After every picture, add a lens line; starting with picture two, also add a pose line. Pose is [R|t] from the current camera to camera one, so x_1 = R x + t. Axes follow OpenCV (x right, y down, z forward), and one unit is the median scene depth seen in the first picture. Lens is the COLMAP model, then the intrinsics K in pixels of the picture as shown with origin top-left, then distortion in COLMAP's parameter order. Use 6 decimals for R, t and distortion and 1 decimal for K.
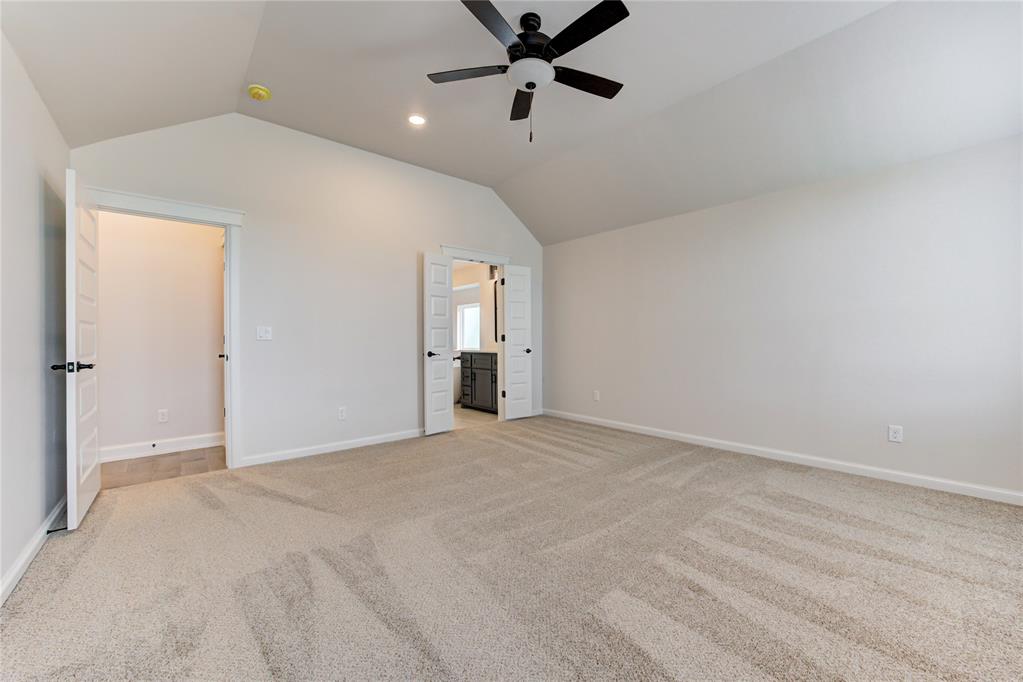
lens RADIAL K [[393.3, 0, 525.4], [0, 393.3, 340.3], [0, 0, 1]] dist [-0.036404, 0.012795]
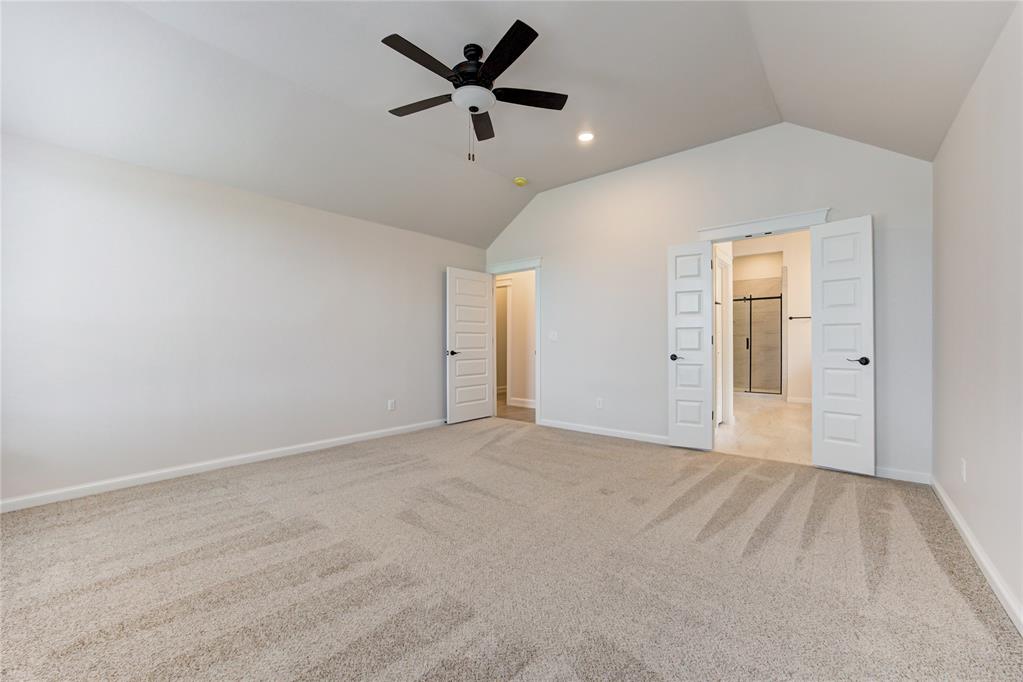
lens RADIAL K [[407.5, 0, 522.5], [0, 407.5, 339.2], [0, 0, 1]] dist [-0.011869, 0.000401]
pose [[0.152461, -0.001400, -0.988308, 1.126815], [-0.001268, 0.999998, -0.001612, -0.007938], [0.988309, 0.001499, 0.152459, 0.932271]]
